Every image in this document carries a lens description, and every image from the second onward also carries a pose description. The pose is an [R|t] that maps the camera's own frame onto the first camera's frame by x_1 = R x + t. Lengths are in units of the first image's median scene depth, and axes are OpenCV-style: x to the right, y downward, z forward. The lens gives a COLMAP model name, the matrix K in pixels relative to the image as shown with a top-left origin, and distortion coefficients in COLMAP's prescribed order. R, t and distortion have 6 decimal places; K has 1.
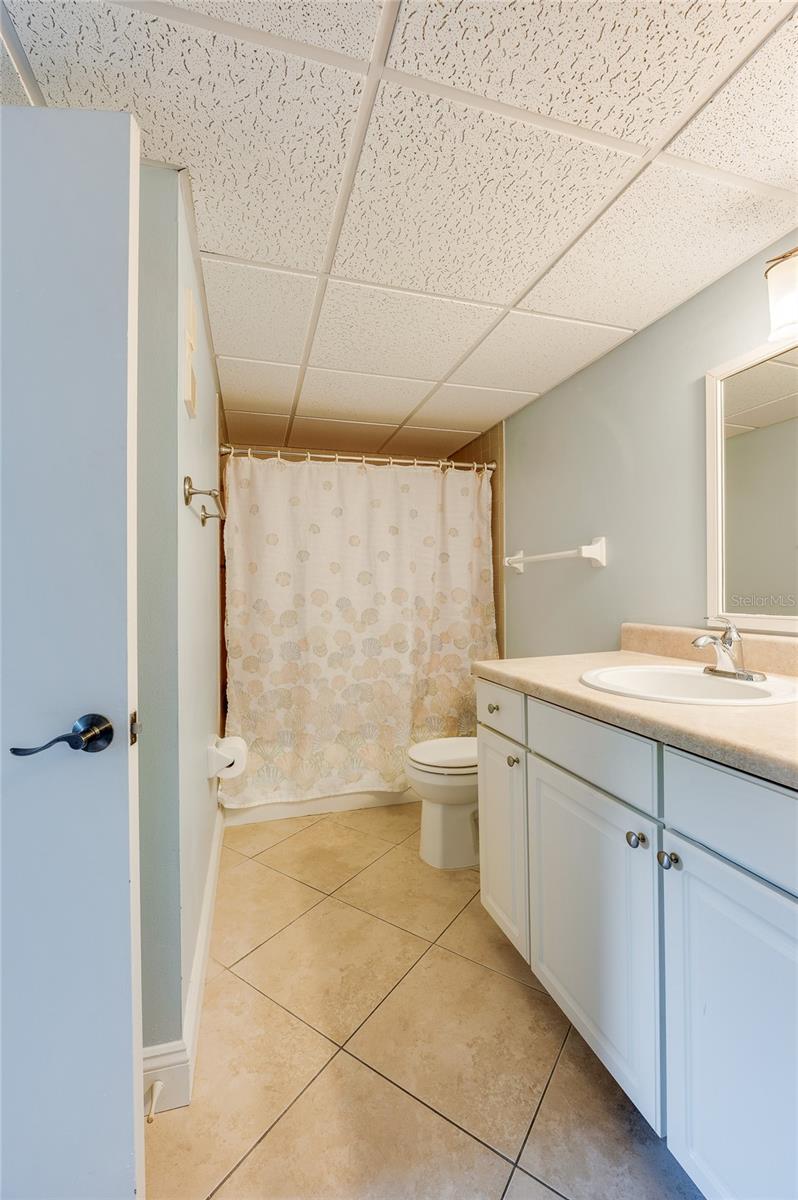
lens RADIAL K [[503.2, 0, 398.0], [0, 503.2, 586.2], [0, 0, 1]] dist [-0.001705, 0.000193]
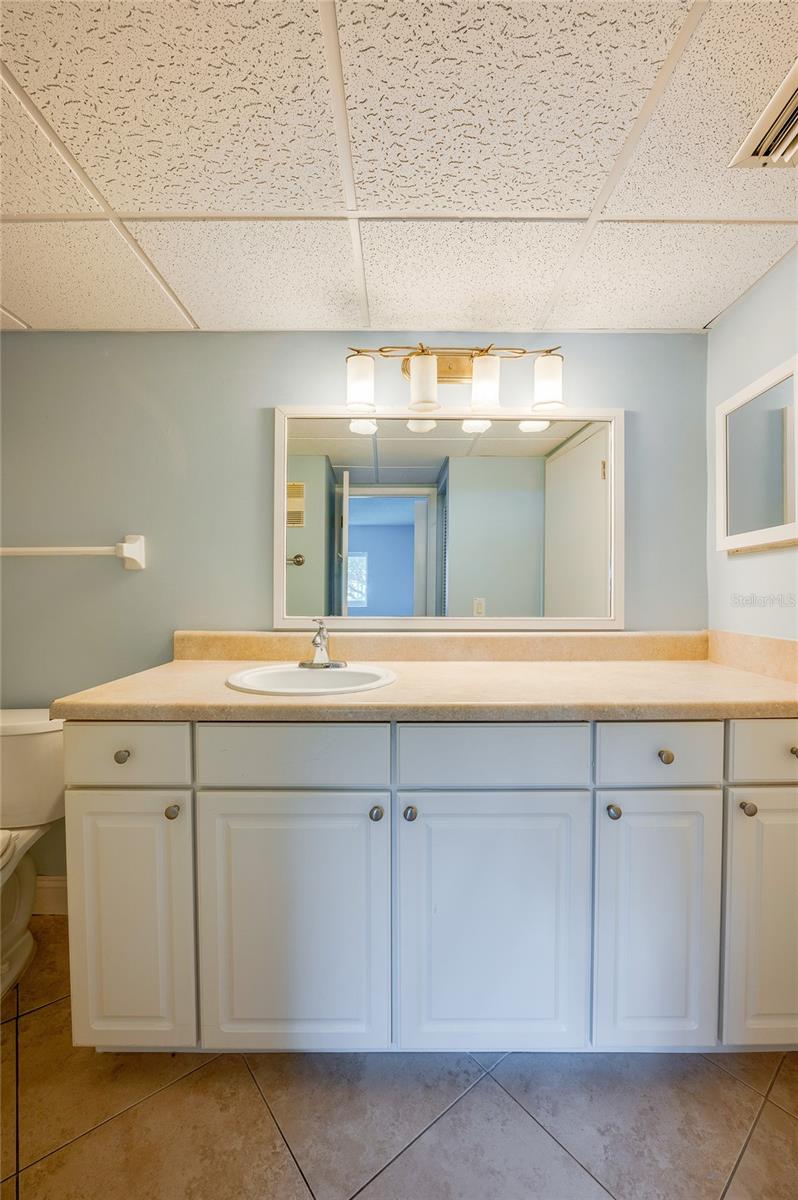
lens RADIAL K [[497.8, 0, 399.9], [0, 497.8, 597.7], [0, 0, 1]] dist [-0.007273, 0.000053]
pose [[0.278560, 0.008627, 0.960380, -0.456281], [-0.015145, 0.999875, -0.004588, 0.012461], [-0.960299, -0.013267, 0.278656, 0.482640]]
